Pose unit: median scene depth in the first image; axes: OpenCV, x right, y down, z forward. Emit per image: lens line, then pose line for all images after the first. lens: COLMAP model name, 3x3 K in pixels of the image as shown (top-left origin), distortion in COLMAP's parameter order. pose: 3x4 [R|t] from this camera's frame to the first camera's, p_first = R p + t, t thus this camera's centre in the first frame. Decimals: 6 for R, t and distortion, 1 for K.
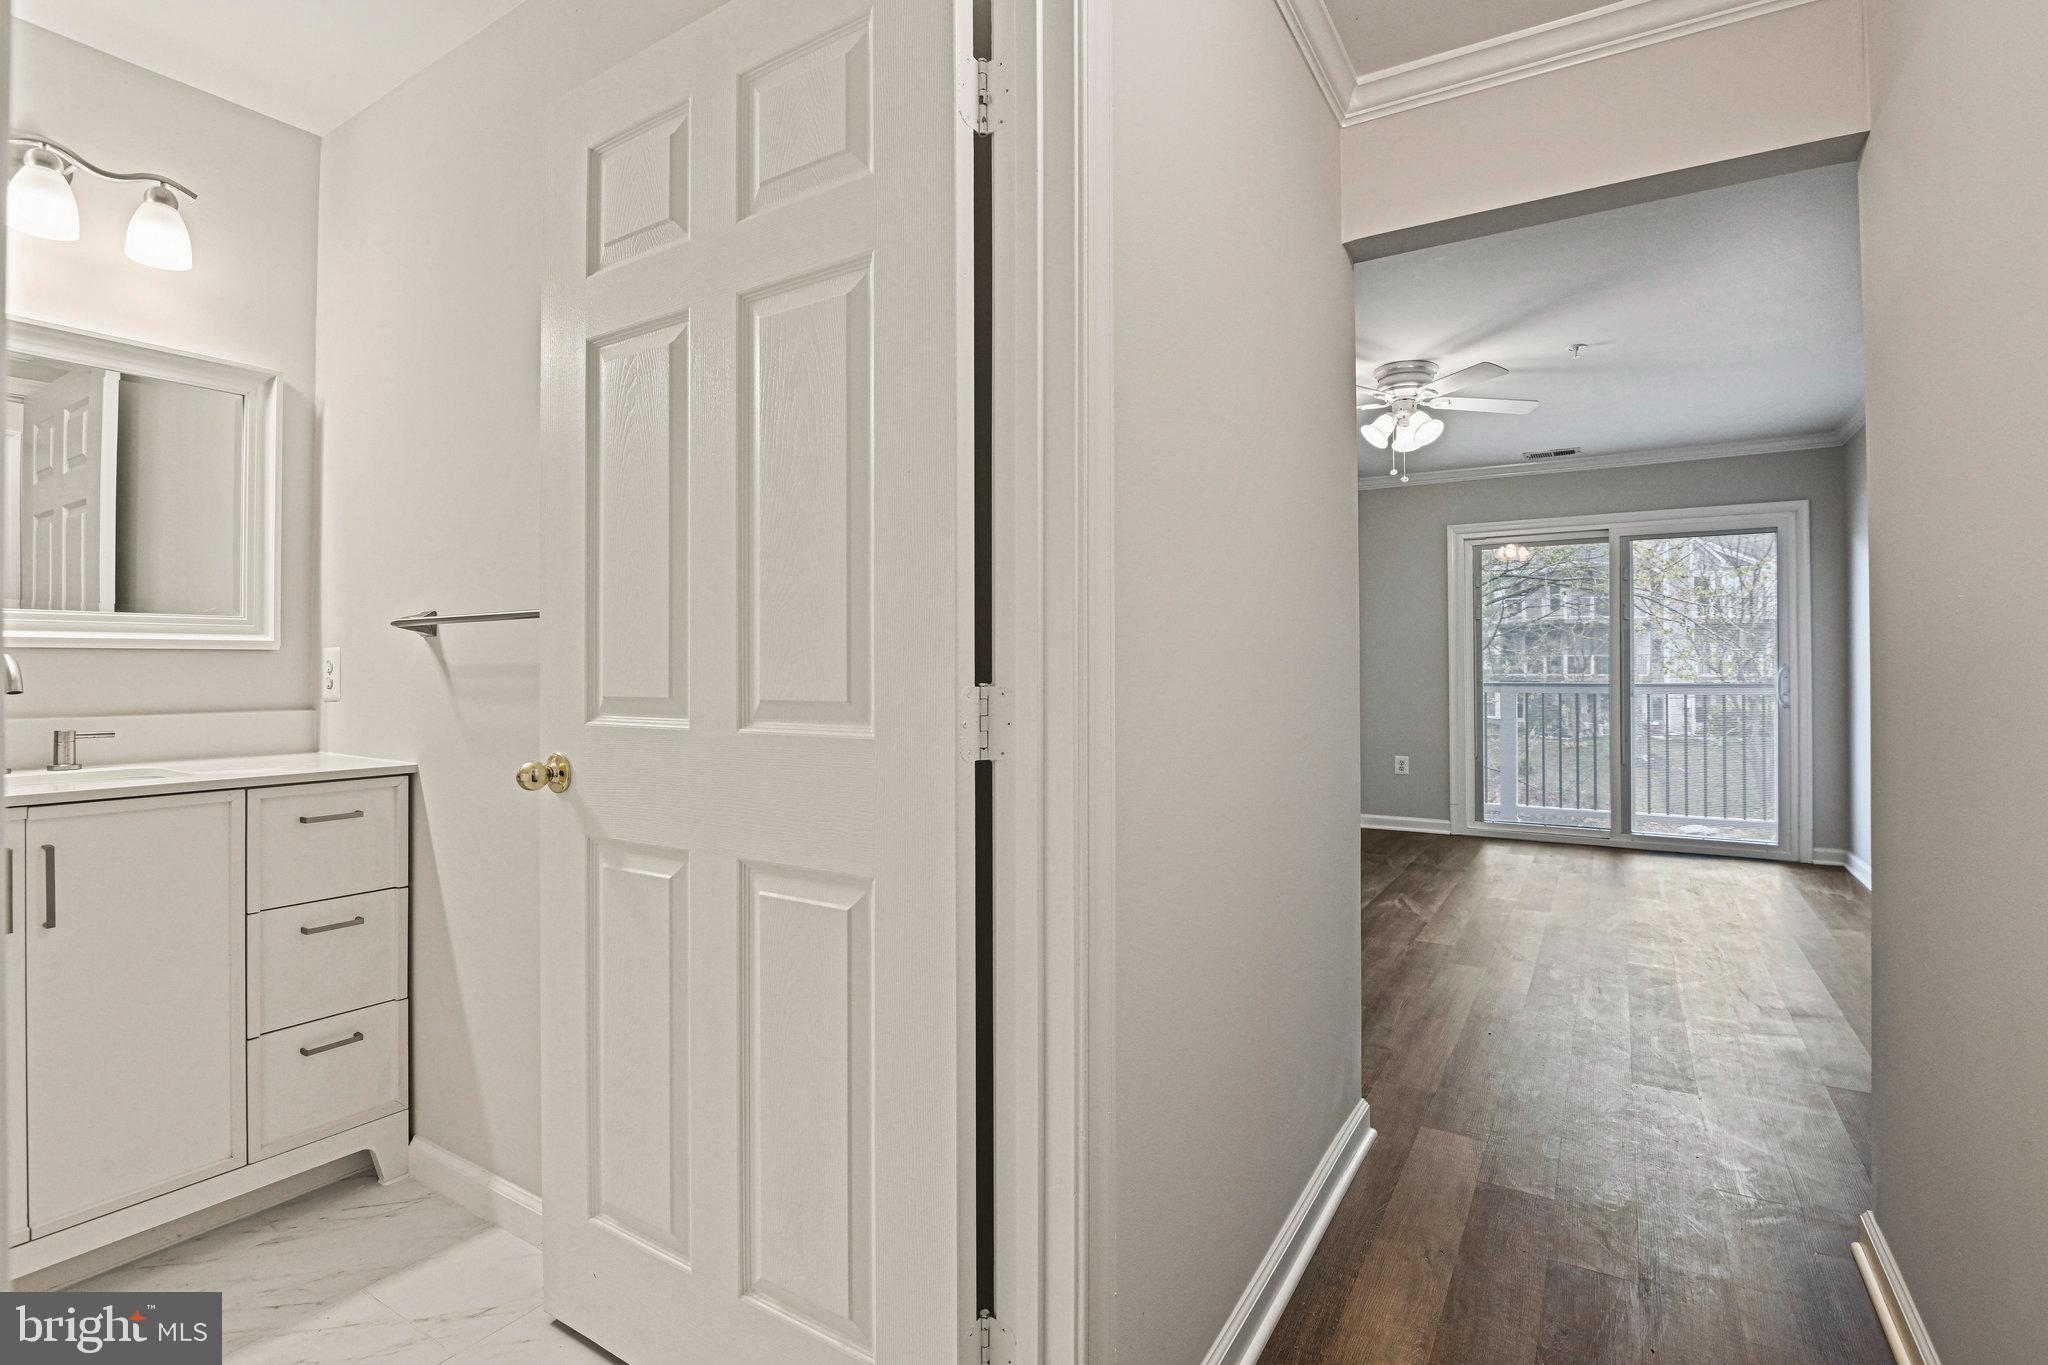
lens RADIAL K [[953.7, 0, 1032.7], [0, 953.7, 665.6], [0, 0, 1]] dist [-0.011979, -0.004298]
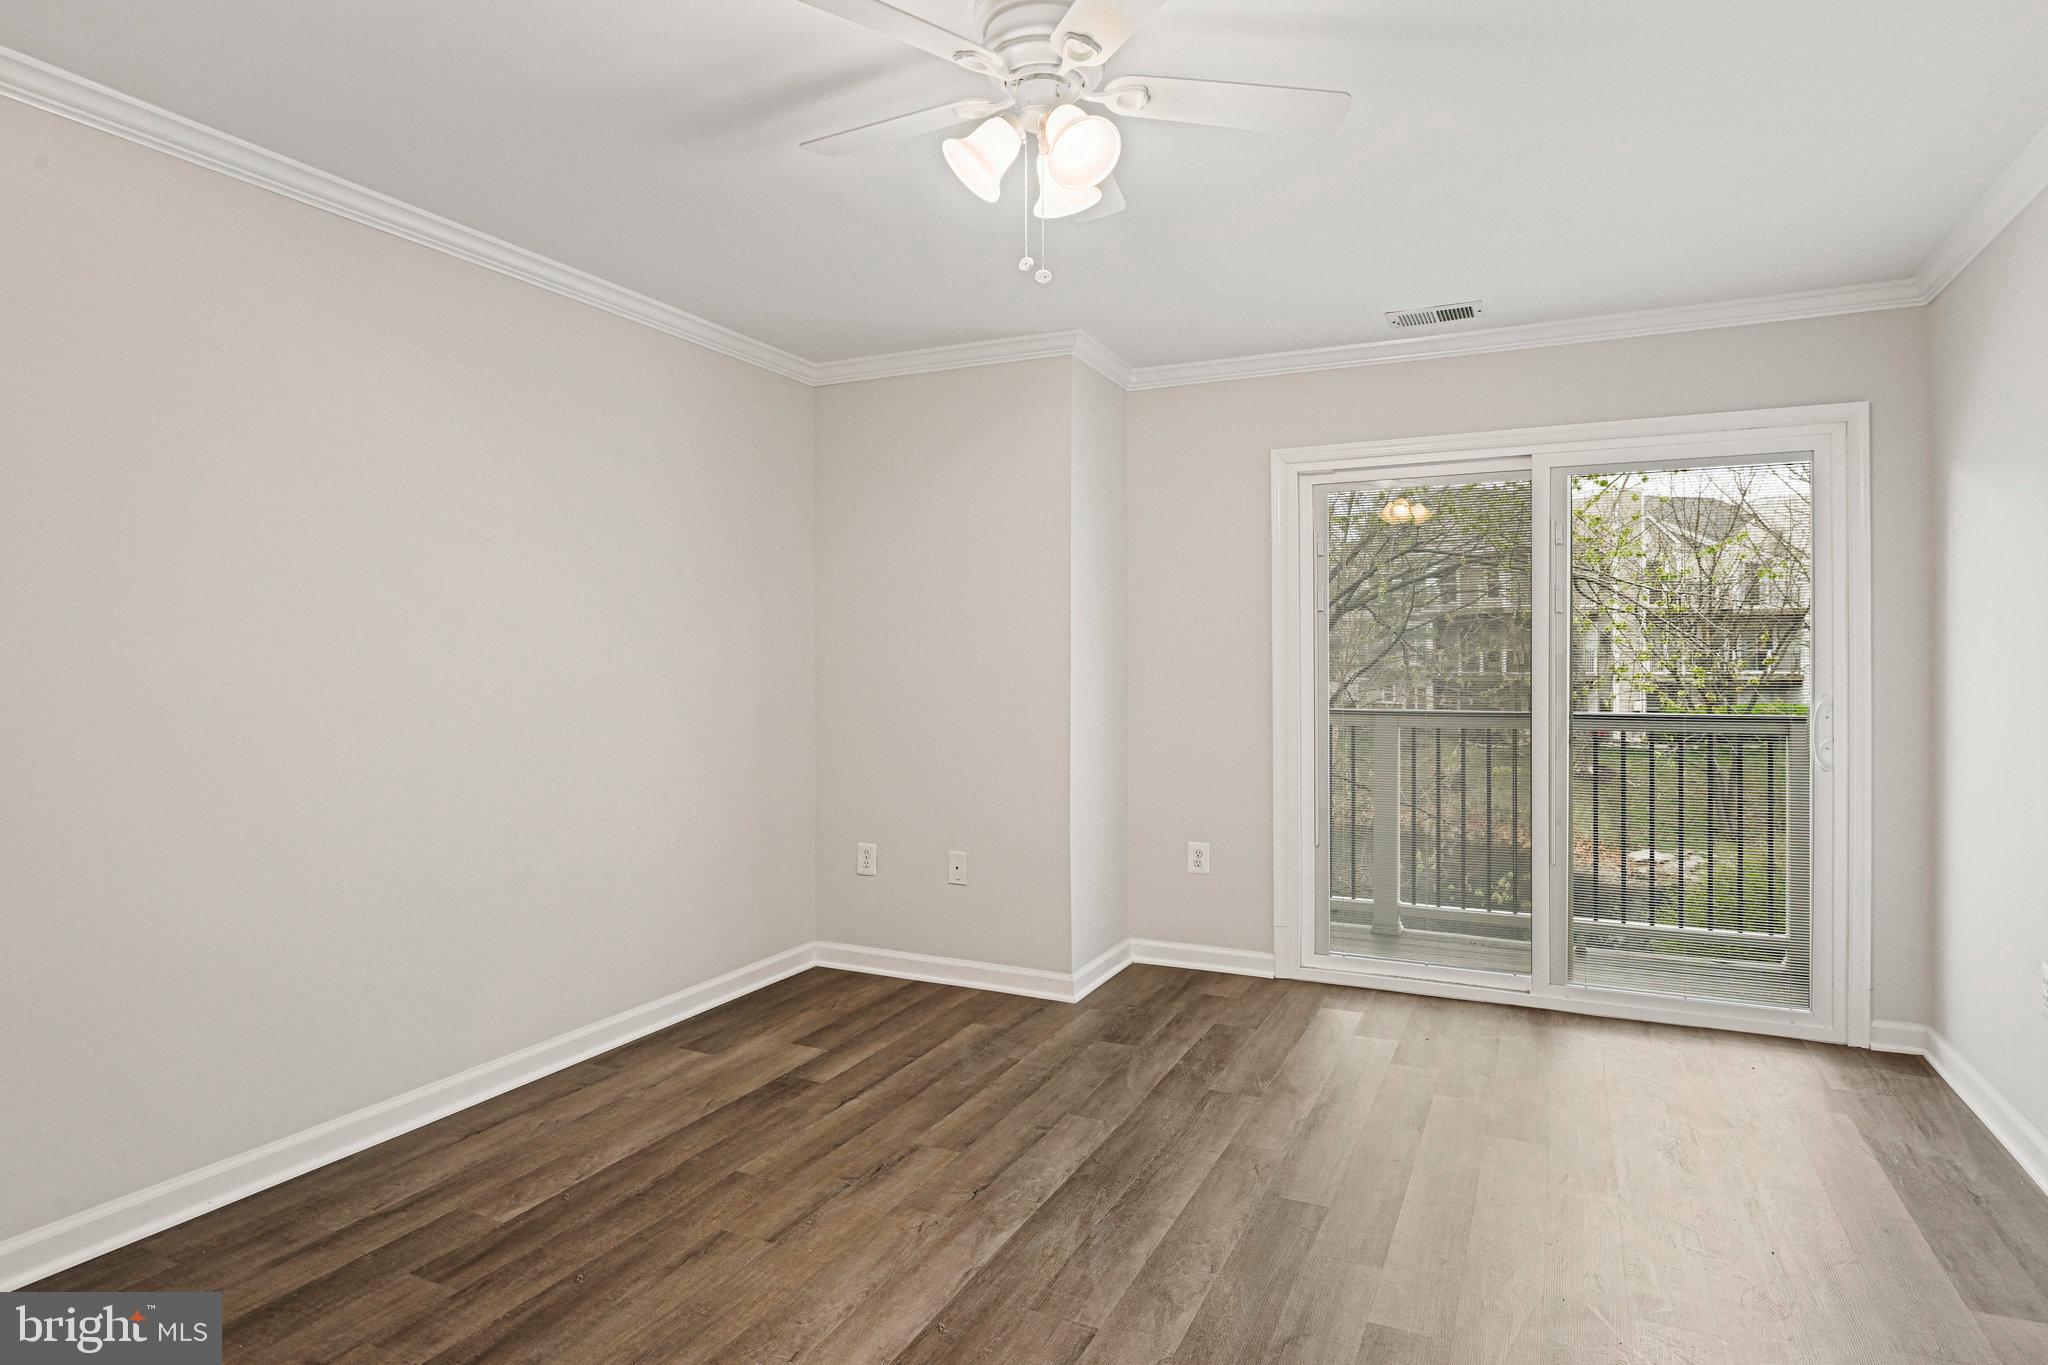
lens RADIAL K [[1107.9, 0, 1036.8], [0, 1107.9, 666.9], [0, 0, 1]] dist [-0.010210, -0.006751]
pose [[0.994209, 0.000048, 0.107468, 0.219005], [-0.000873, 0.999971, 0.007628, -0.018994], [-0.107465, -0.007678, 0.994179, 0.337681]]
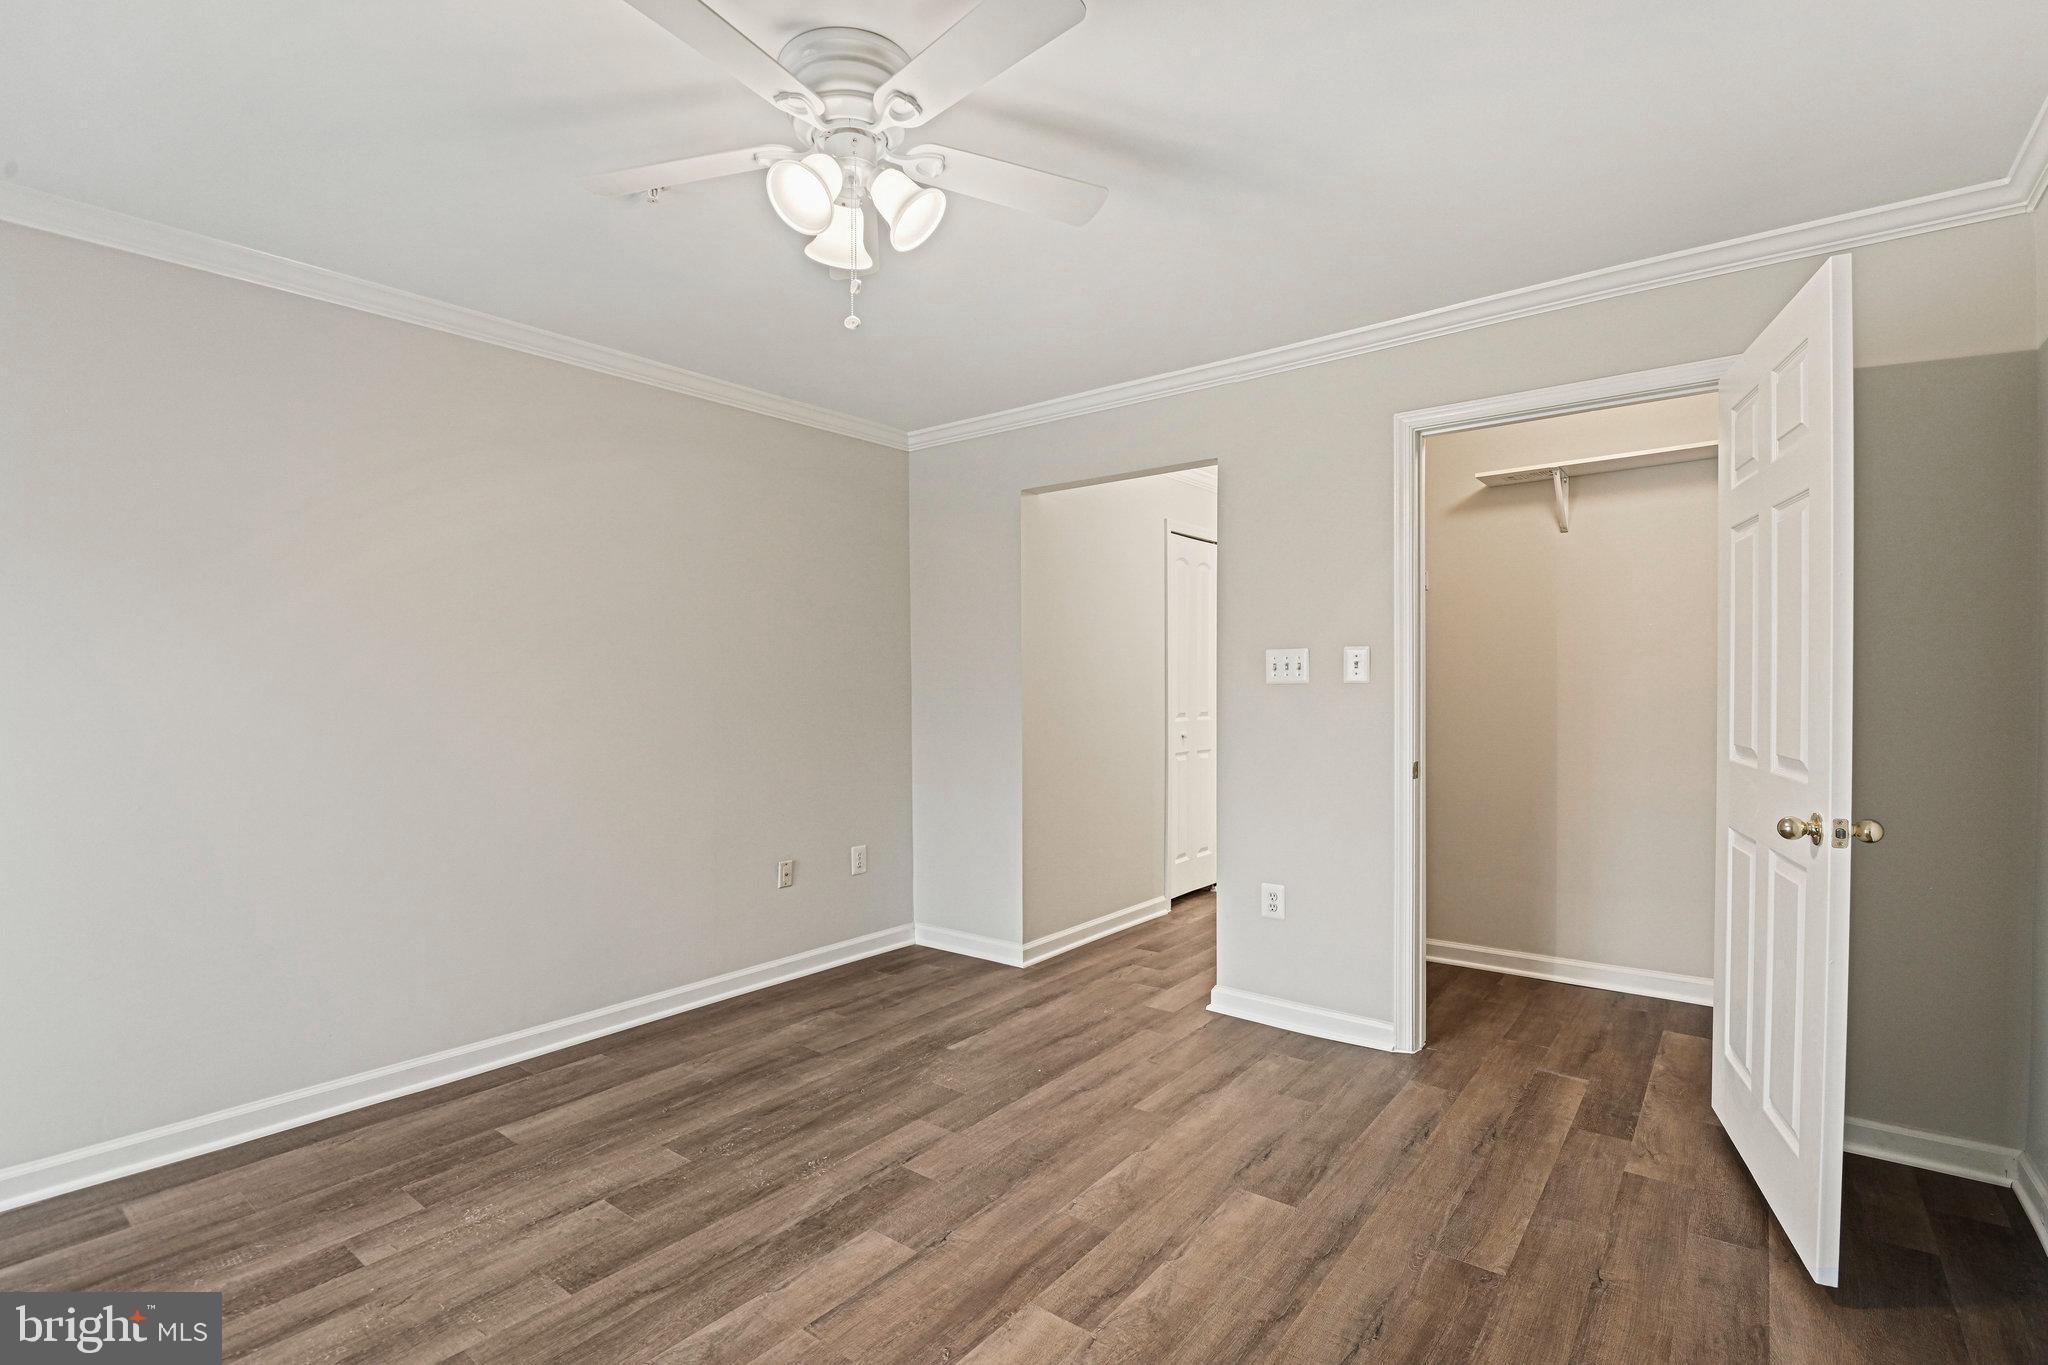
lens RADIAL K [[953.7, 0, 1016.9], [0, 953.7, 689.1], [0, 0, 1]] dist [-0.011979, -0.004298]
pose [[-0.993711, 0.004337, 0.111890, 0.170579], [0.005218, 0.999958, 0.007588, -0.019464], [-0.111852, 0.008124, -0.993692, 0.973374]]
